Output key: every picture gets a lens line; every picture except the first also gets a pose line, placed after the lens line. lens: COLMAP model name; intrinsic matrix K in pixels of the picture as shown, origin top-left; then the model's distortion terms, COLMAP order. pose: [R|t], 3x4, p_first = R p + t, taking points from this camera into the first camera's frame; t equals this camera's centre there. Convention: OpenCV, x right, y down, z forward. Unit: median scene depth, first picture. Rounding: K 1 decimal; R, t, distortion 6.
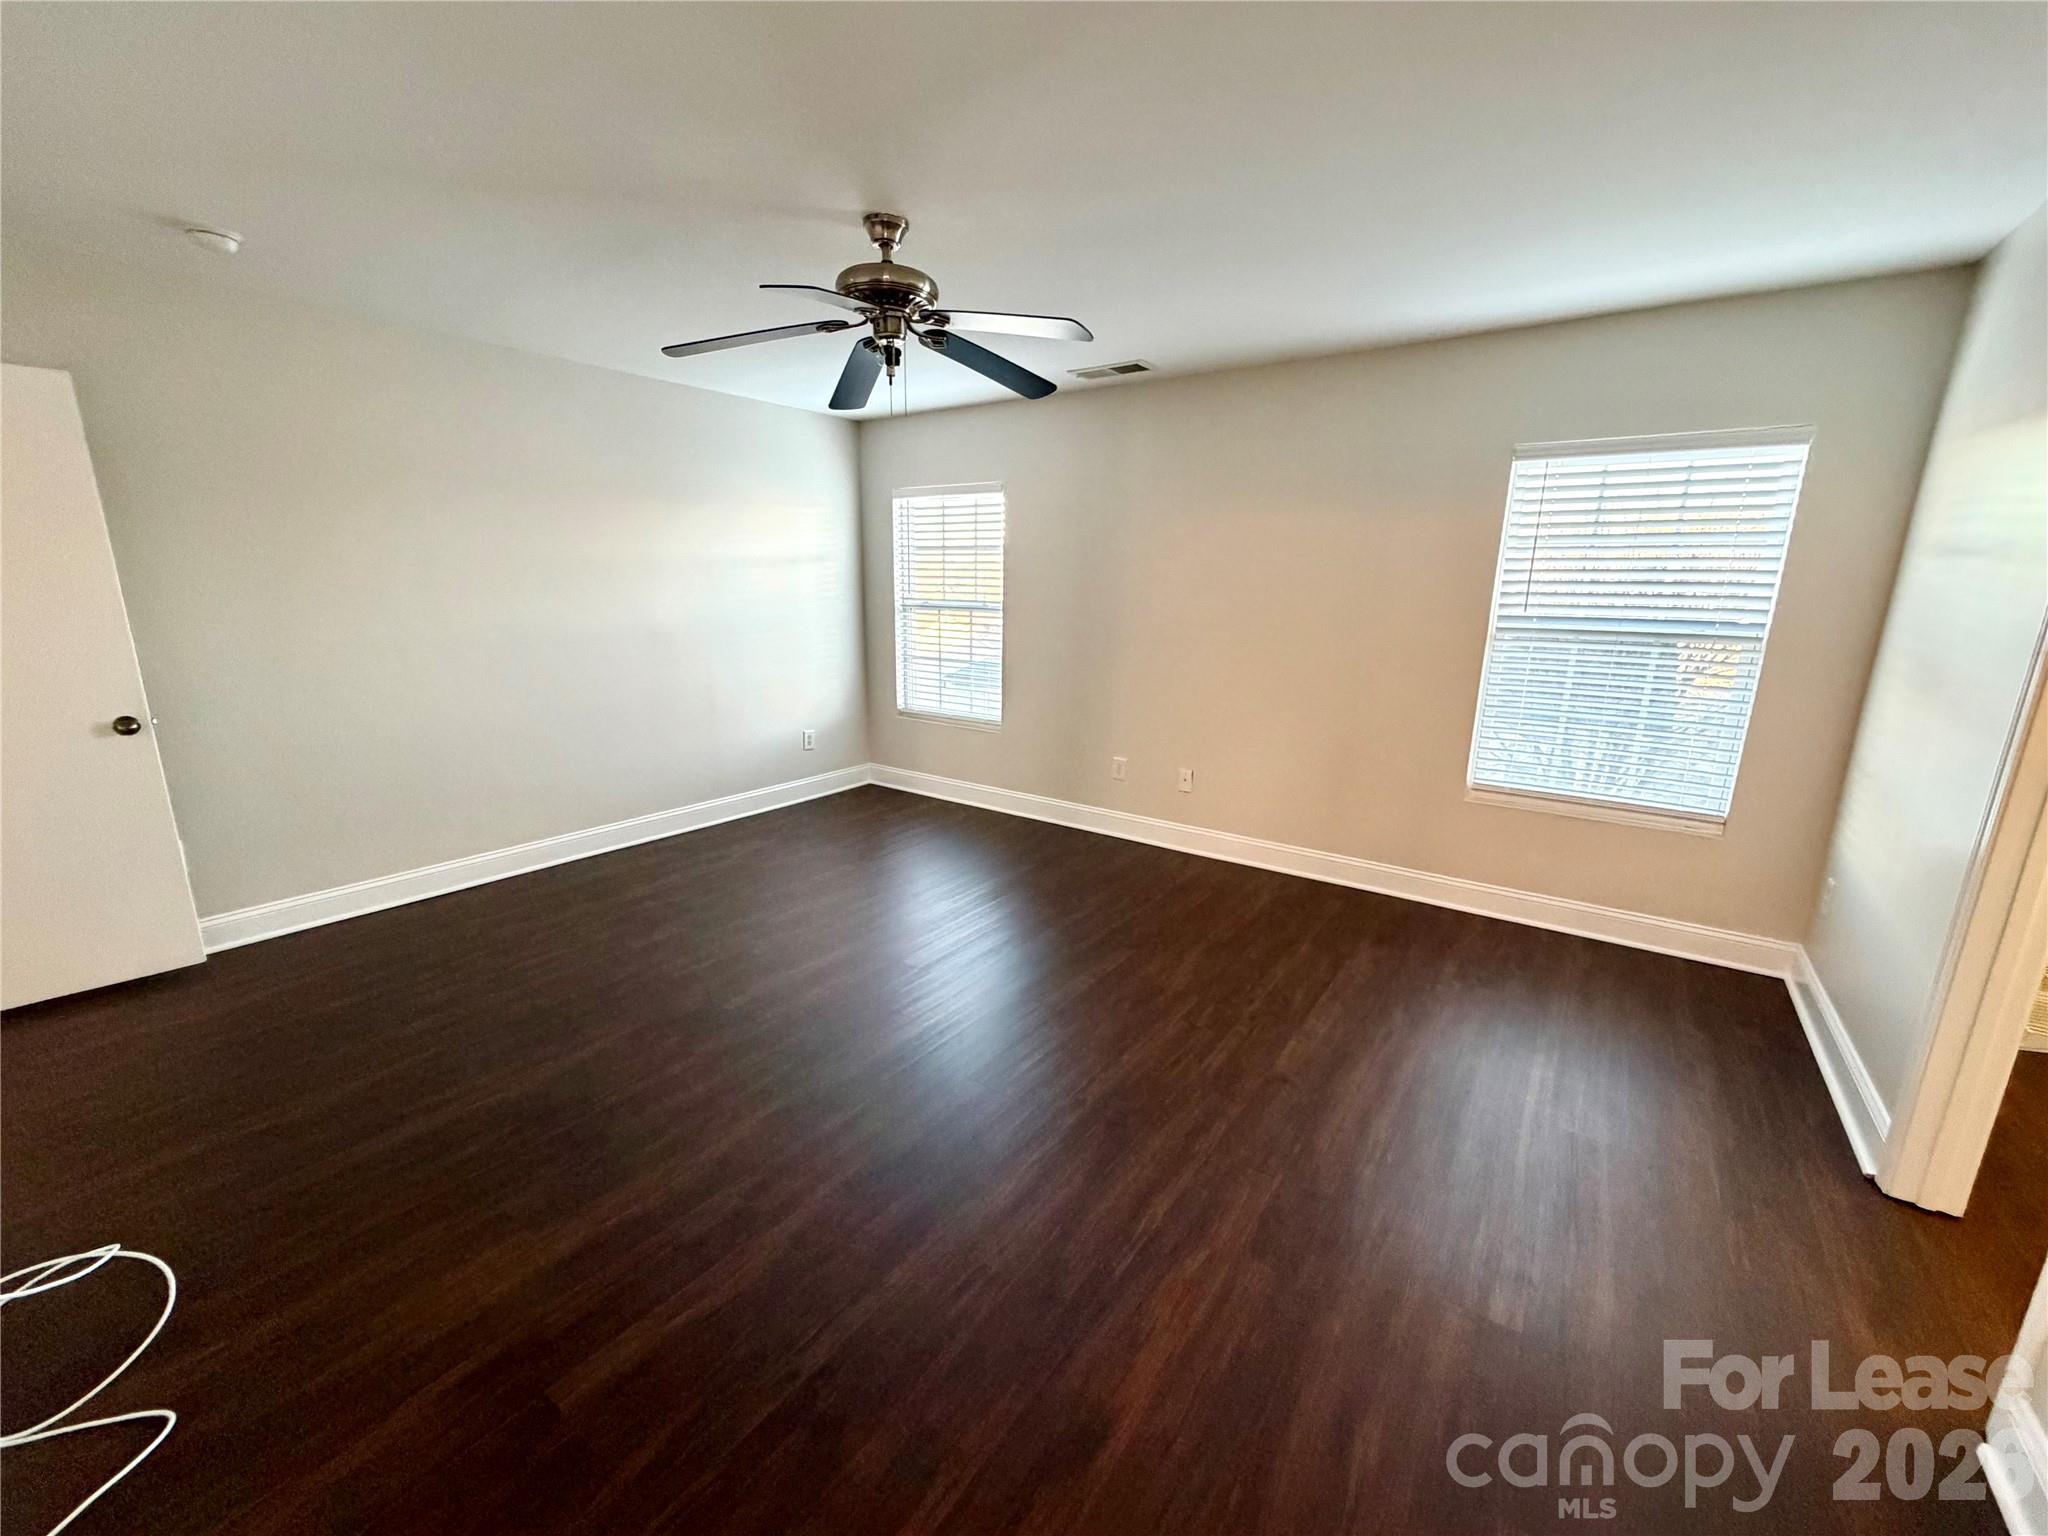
lens RADIAL K [[815.6, 0, 1019.4], [0, 815.6, 777.9], [0, 0, 1]] dist [0.000833, -0.000613]
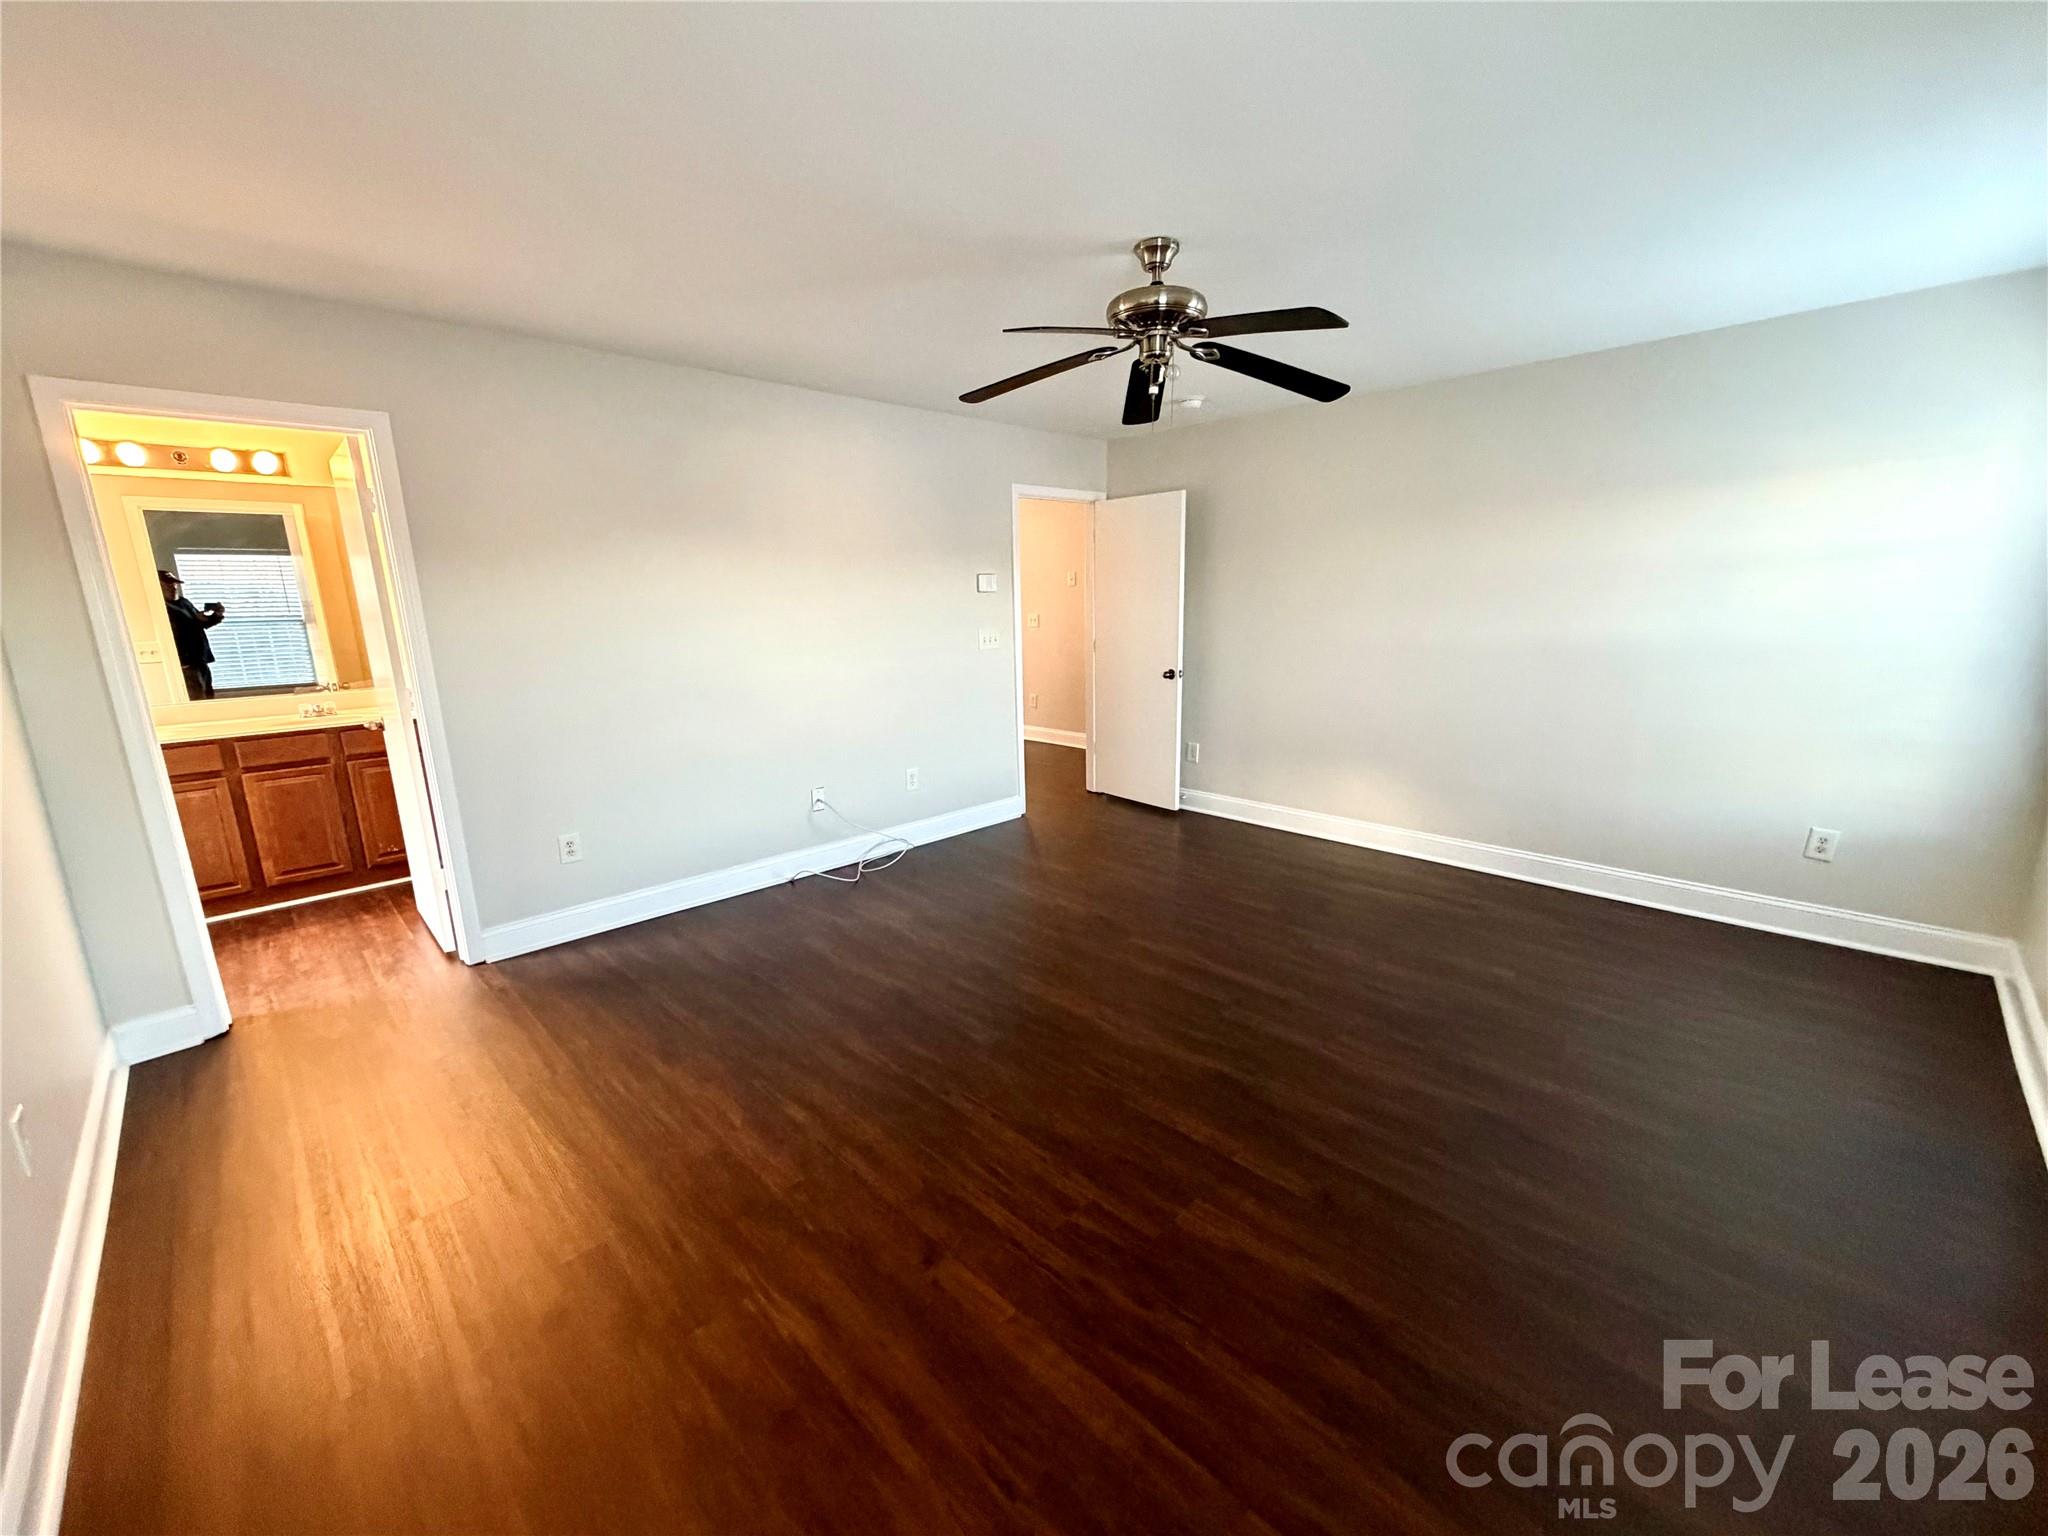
lens RADIAL K [[815.6, 0, 1023.3], [0, 815.6, 782.9], [0, 0, 1]] dist [0.000833, -0.000613]
pose [[-0.169063, 0.214386, -0.962006, 0.768035], [-0.216539, 0.944129, 0.248457, -0.204350], [0.961524, 0.250317, -0.113194, 0.867994]]
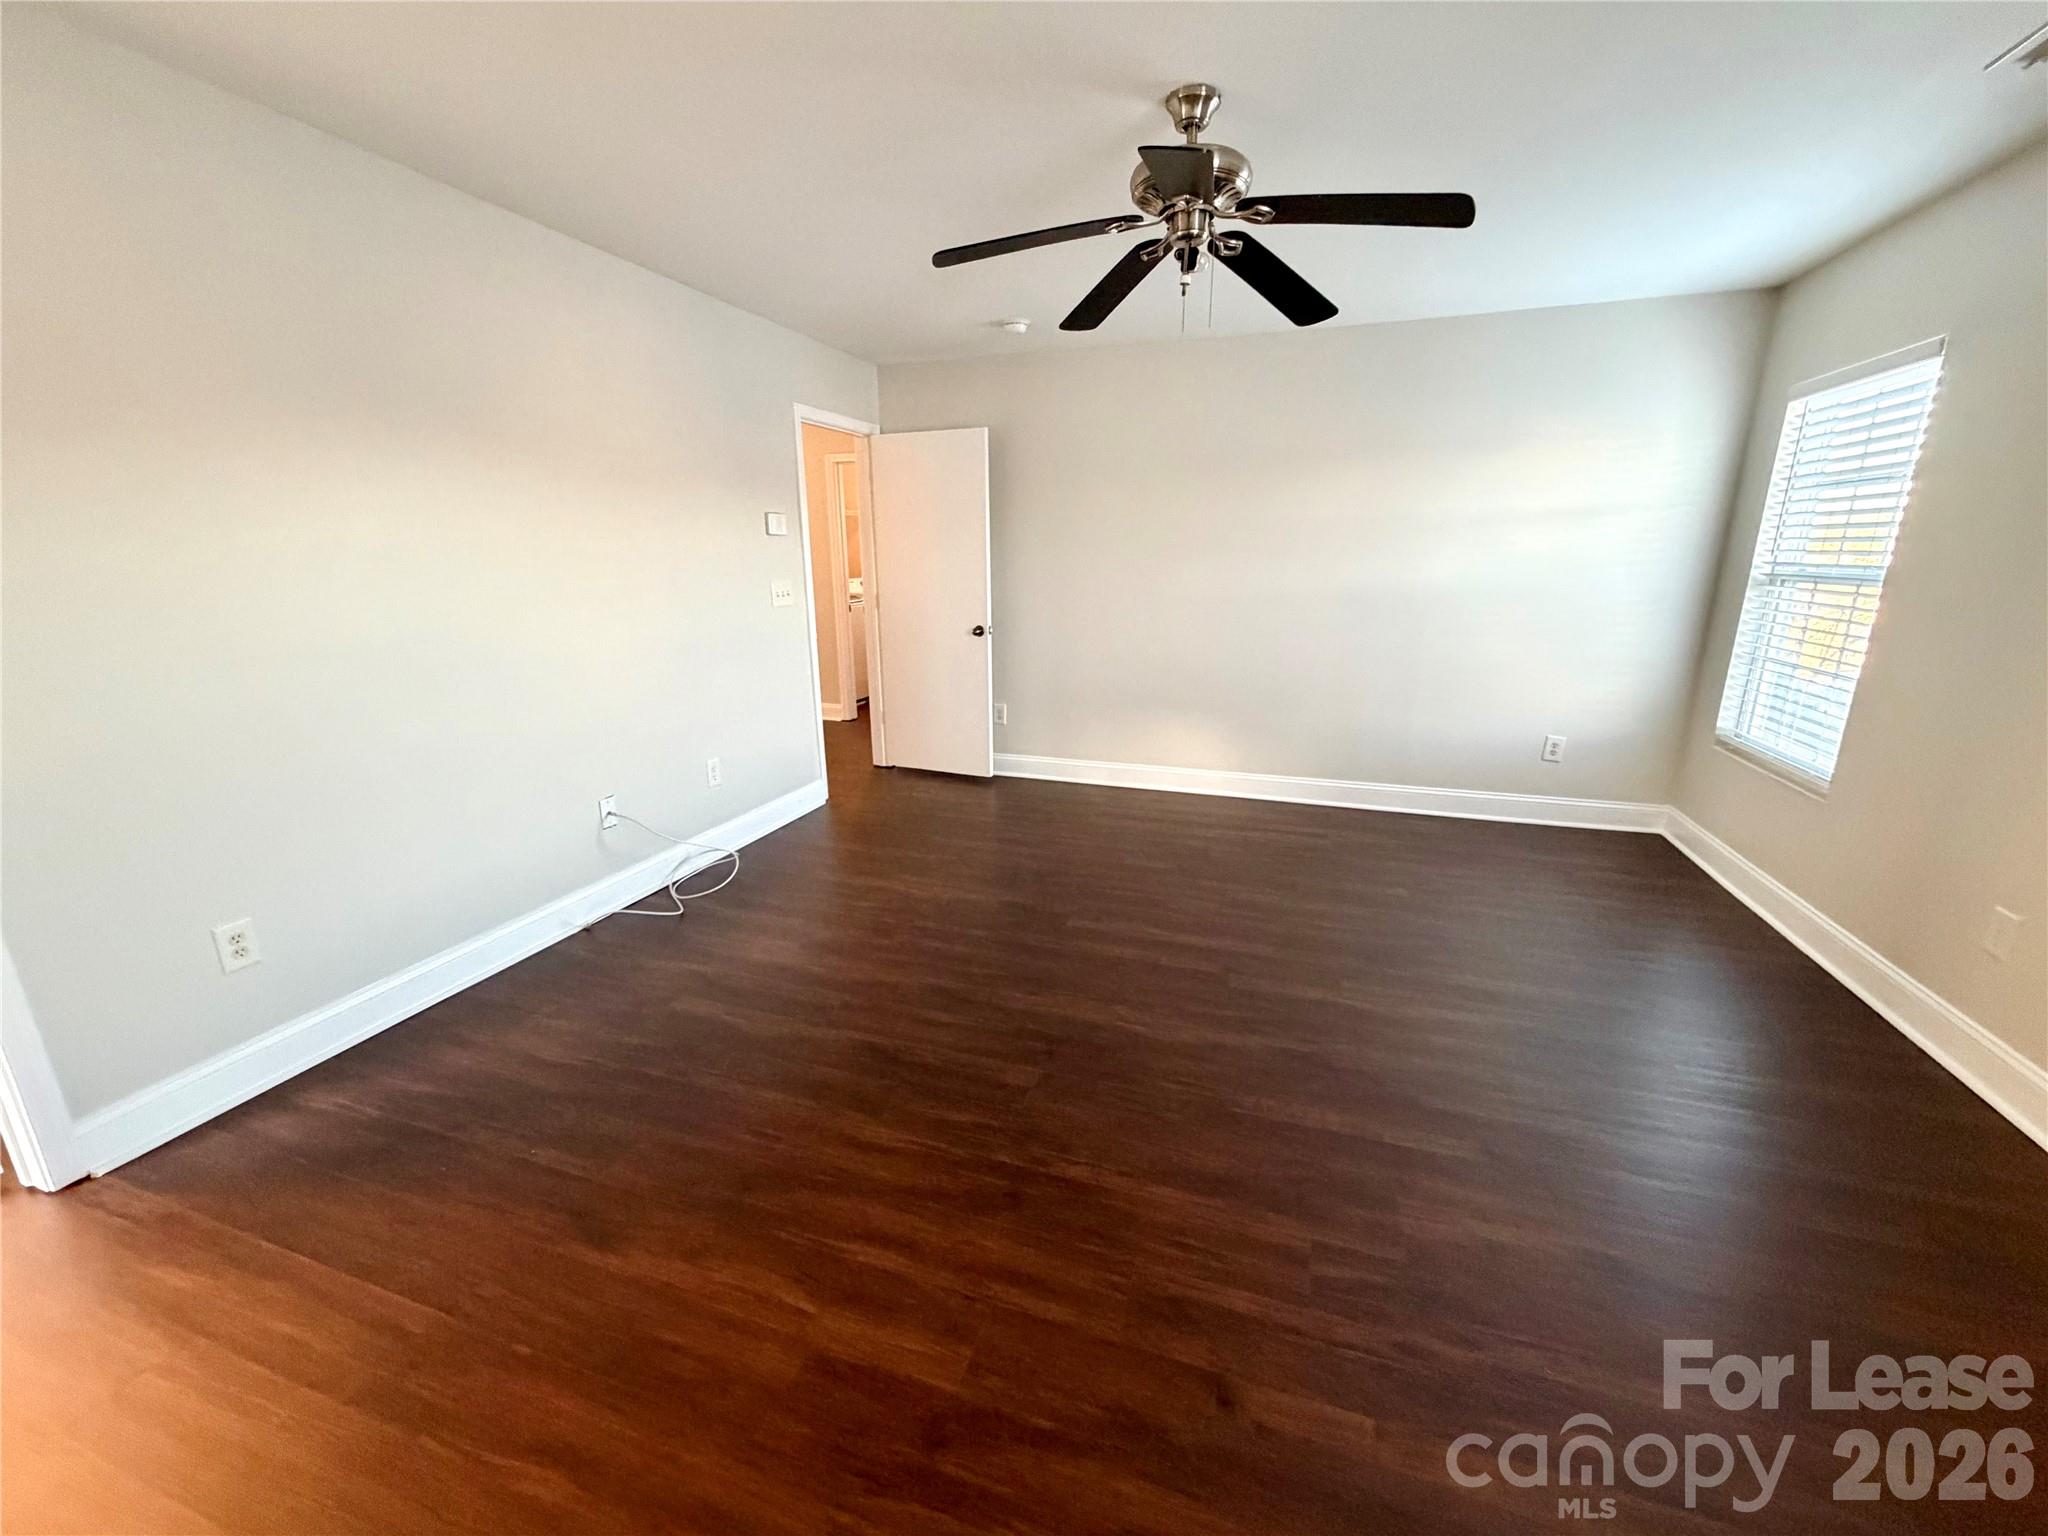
lens RADIAL K [[815.6, 0, 1023.2], [0, 815.6, 780.1], [0, 0, 1]] dist [0.000833, -0.000613]
pose [[0.288022, 0.244009, -0.926015, 0.576366], [-0.217114, 0.958450, 0.185026, -0.093972], [0.932687, 0.147759, 0.329032, 0.512300]]
